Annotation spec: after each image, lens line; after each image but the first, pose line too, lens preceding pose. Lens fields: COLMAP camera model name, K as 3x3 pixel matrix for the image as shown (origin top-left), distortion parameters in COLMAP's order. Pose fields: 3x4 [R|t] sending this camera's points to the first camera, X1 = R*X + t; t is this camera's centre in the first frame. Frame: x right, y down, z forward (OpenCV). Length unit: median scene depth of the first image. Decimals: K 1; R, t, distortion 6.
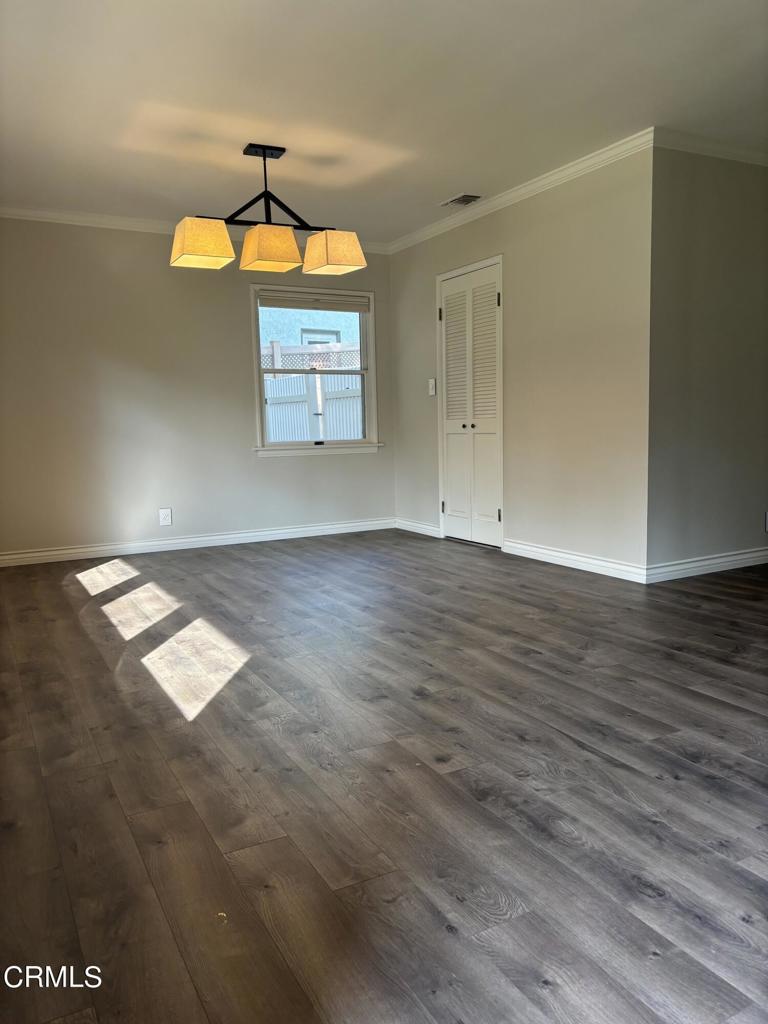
lens RADIAL K [[772.4, 0, 384.0], [0, 772.4, 512.0], [0, 0, 1]] dist [0.043126, -0.049777]
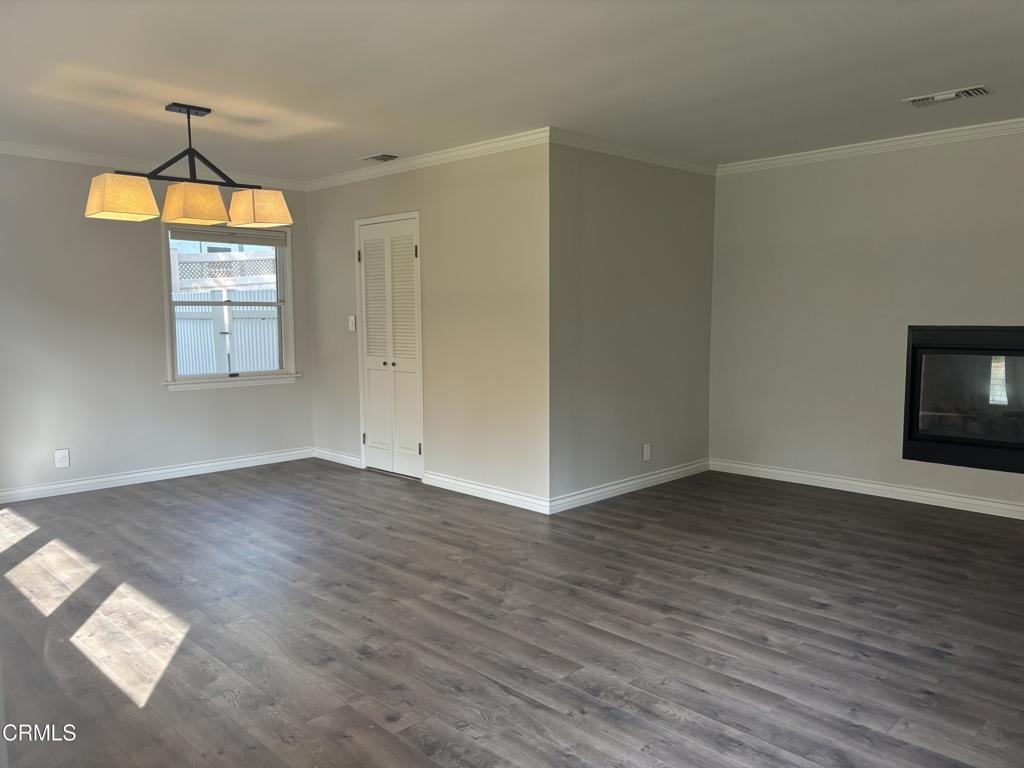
lens RADIAL K [[772.4, 0, 512.0], [0, 772.4, 384.0], [0, 0, 1]] dist [0.043126, -0.049777]
pose [[0.958899, -0.005490, 0.283695, -0.053408], [0.014191, 0.999490, -0.028623, -0.095483], [-0.283393, 0.031473, 0.958487, -0.115494]]
